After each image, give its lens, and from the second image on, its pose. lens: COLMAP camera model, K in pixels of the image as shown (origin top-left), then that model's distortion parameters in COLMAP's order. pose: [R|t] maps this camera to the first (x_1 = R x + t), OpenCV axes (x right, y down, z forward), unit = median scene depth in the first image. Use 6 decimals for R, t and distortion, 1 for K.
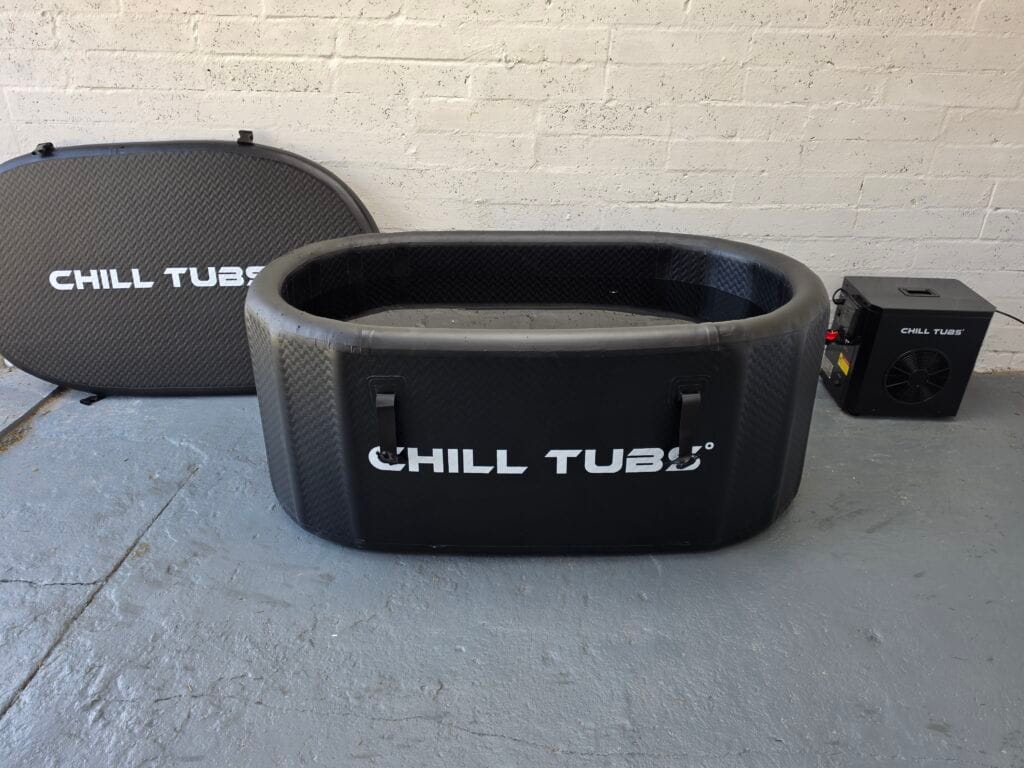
lens RADIAL K [[726.4, 0, 512.0], [0, 726.4, 384.0], [0, 0, 1]] dist [-0.009482, 0.004887]
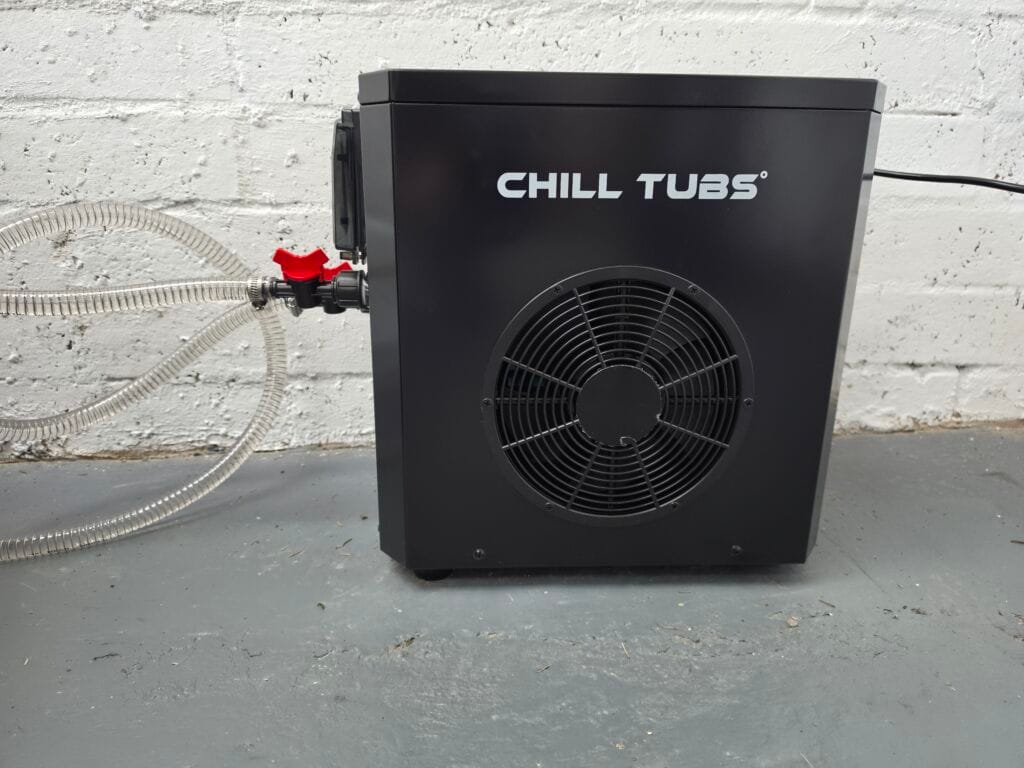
lens RADIAL K [[694.4, 0, 512.0], [0, 694.4, 384.0], [0, 0, 1]] dist [0.042318, -0.060440]
pose [[0.996483, -0.026153, 0.079613, 0.519870], [0.042148, 0.977557, -0.206410, 0.031437], [-0.072428, 0.209039, 0.975221, 0.797490]]
